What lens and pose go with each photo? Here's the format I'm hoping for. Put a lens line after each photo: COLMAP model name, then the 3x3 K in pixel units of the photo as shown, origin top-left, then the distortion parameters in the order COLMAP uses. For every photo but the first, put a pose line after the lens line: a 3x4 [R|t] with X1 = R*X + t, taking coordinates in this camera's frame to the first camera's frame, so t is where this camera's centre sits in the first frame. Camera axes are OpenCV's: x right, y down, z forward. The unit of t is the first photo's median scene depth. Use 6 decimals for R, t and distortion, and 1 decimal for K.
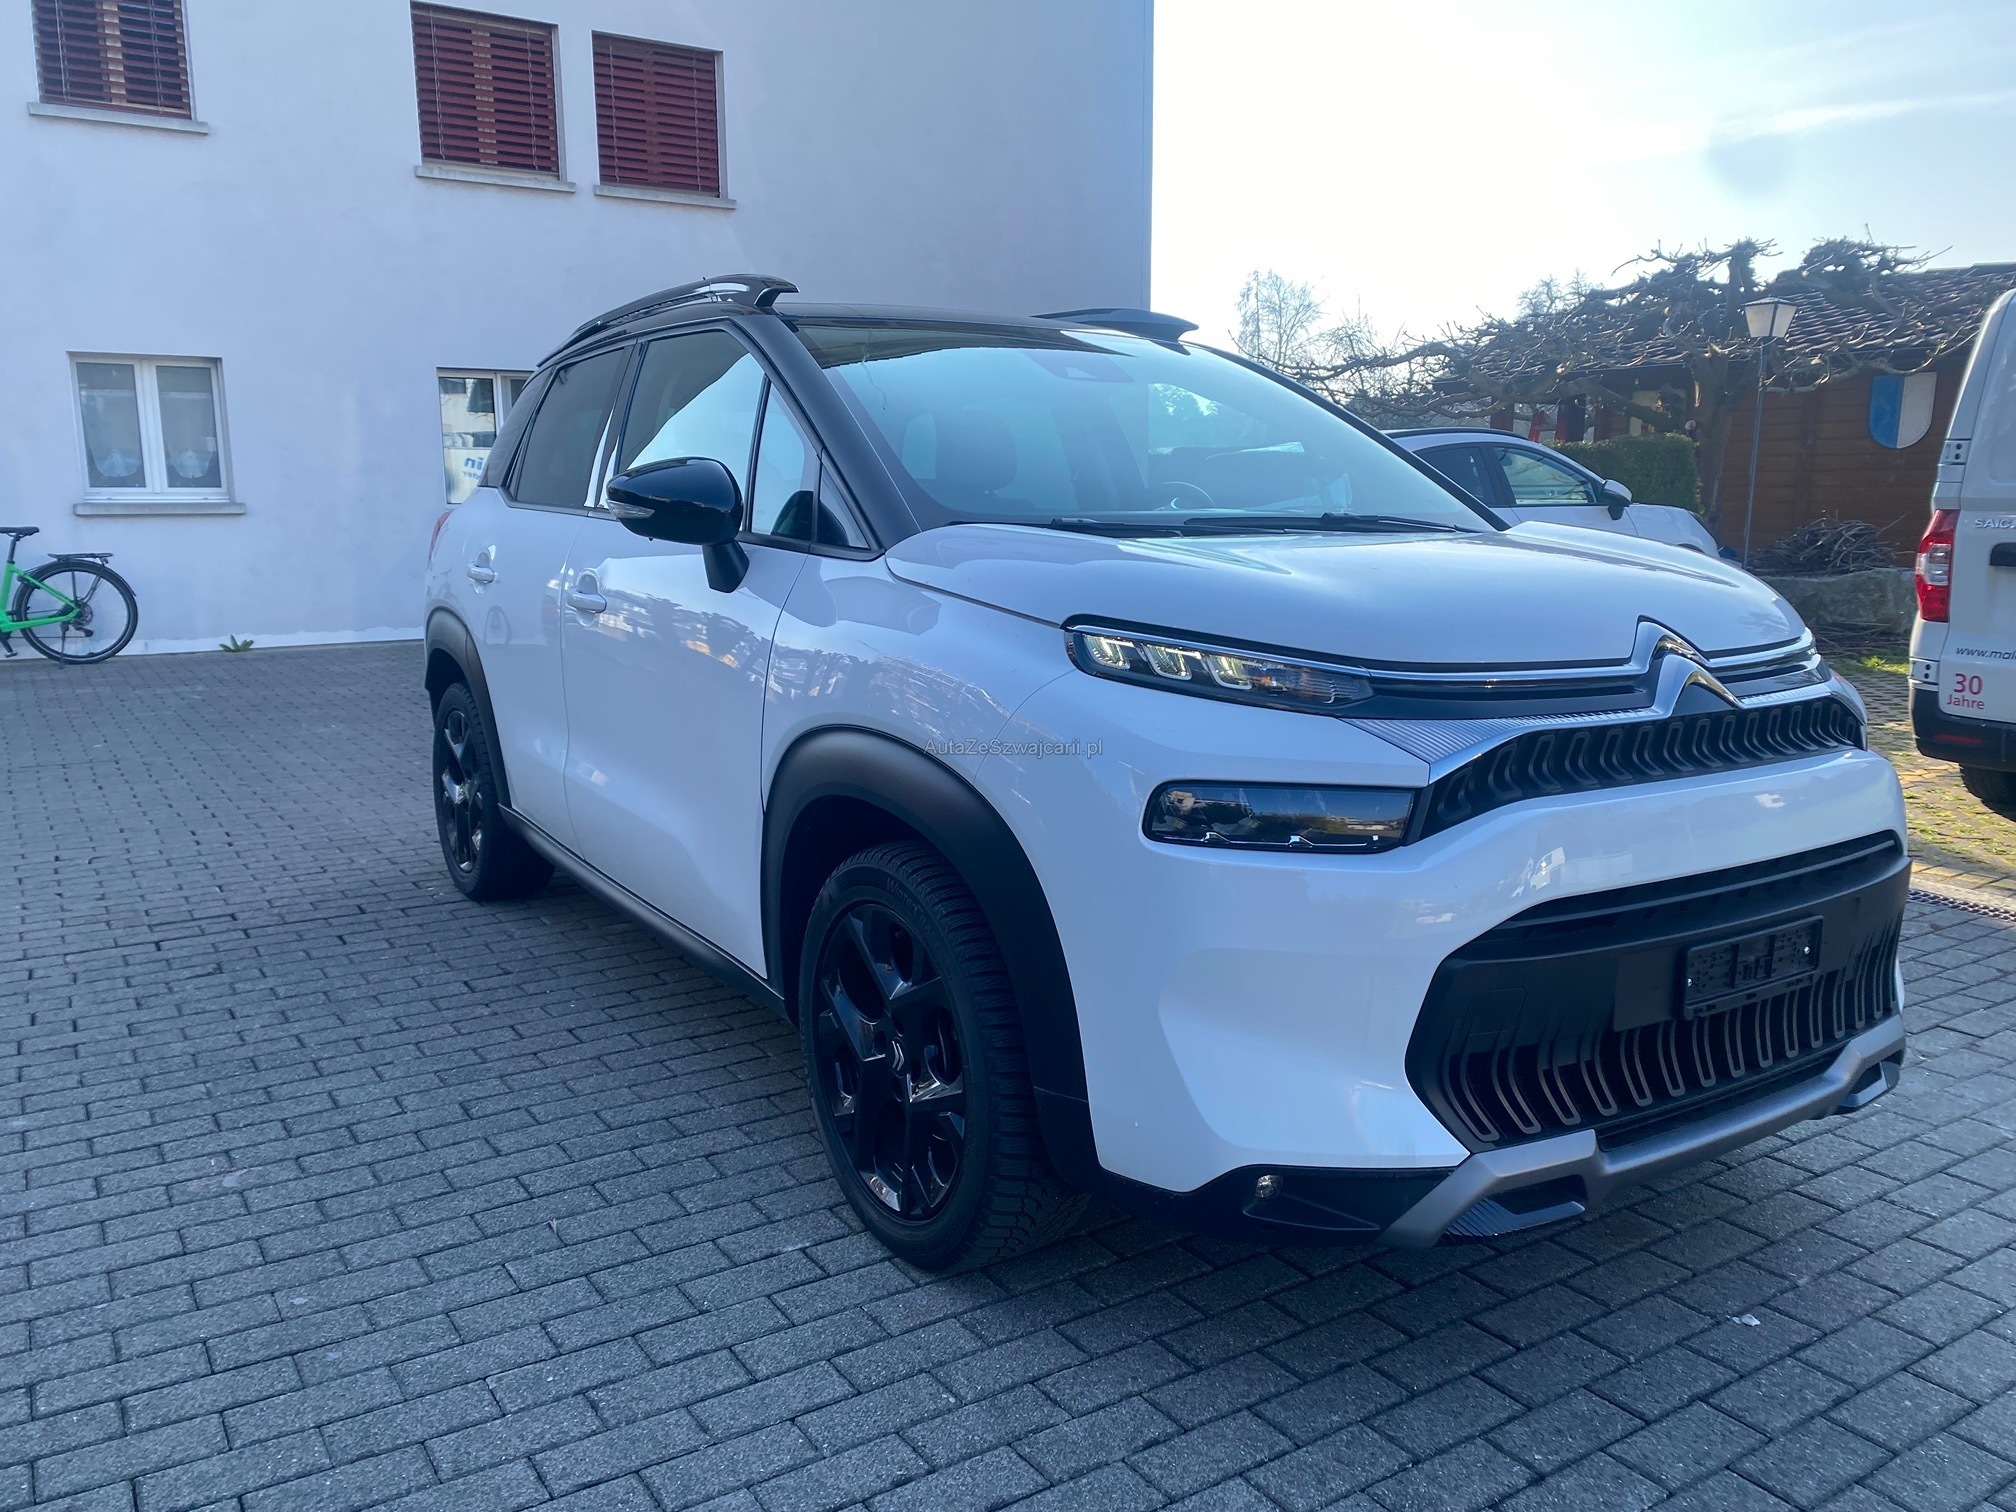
lens RADIAL K [[1539.3, 0, 1013.3], [0, 1539.3, 787.1], [0, 0, 1]] dist [0.014798, -0.004145]
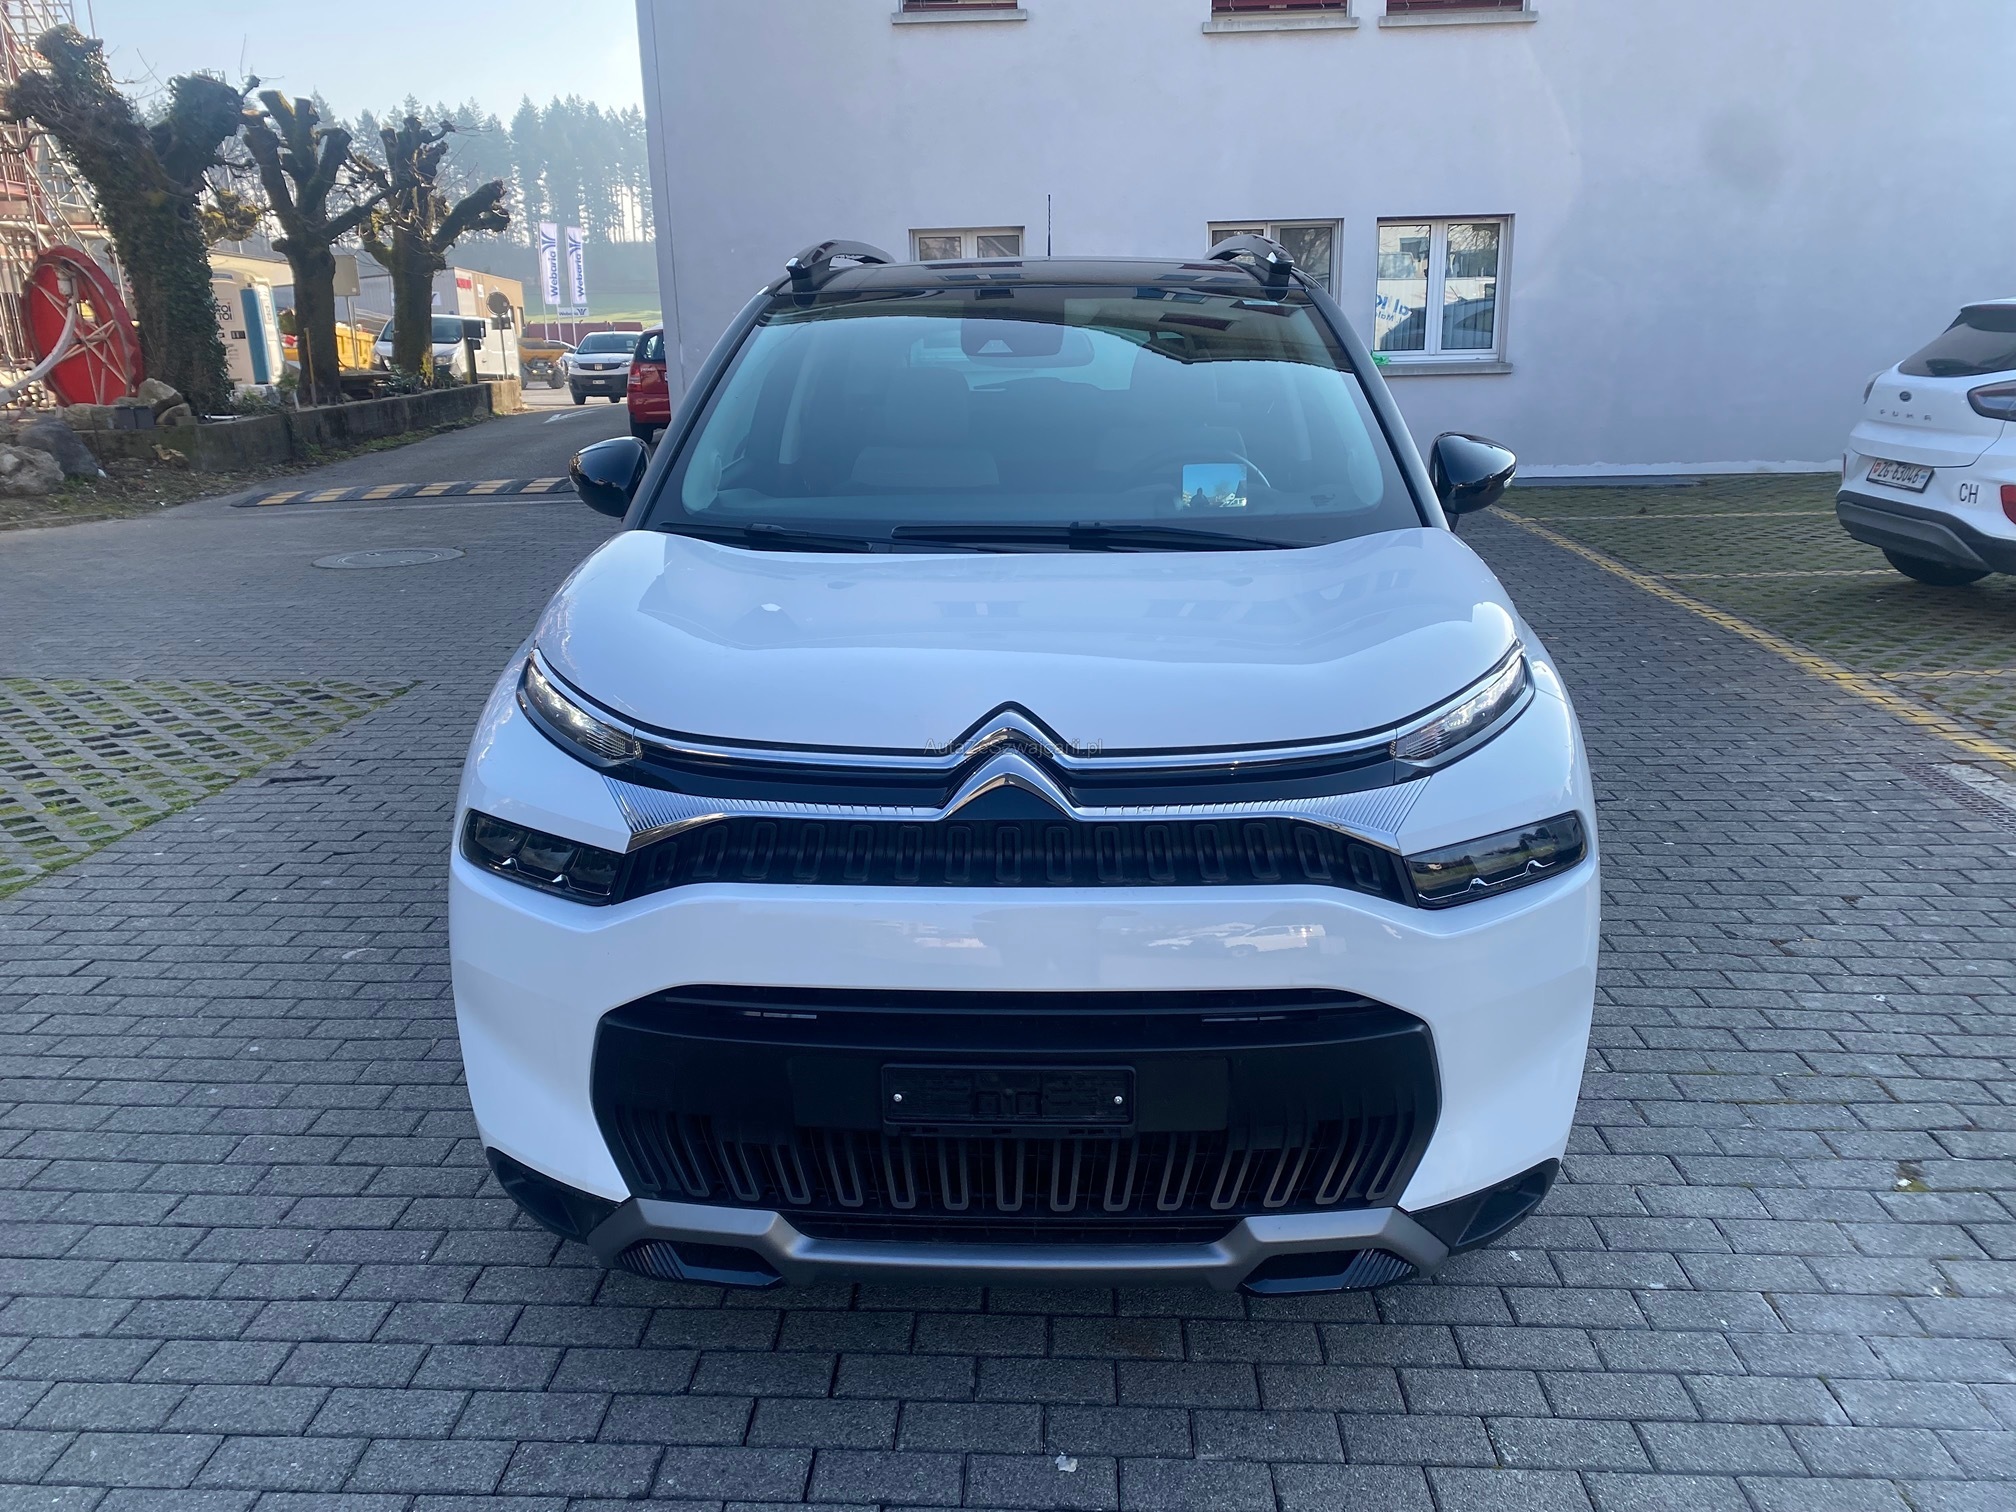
lens RADIAL K [[1539.3, 0, 1013.3], [0, 1539.3, 787.1], [0, 0, 1]] dist [0.014798, -0.004145]
pose [[0.812224, 0.158918, -0.561282, 1.017558], [-0.091849, 0.985015, 0.145978, -0.213481], [0.576069, -0.067014, 0.814649, 0.280659]]
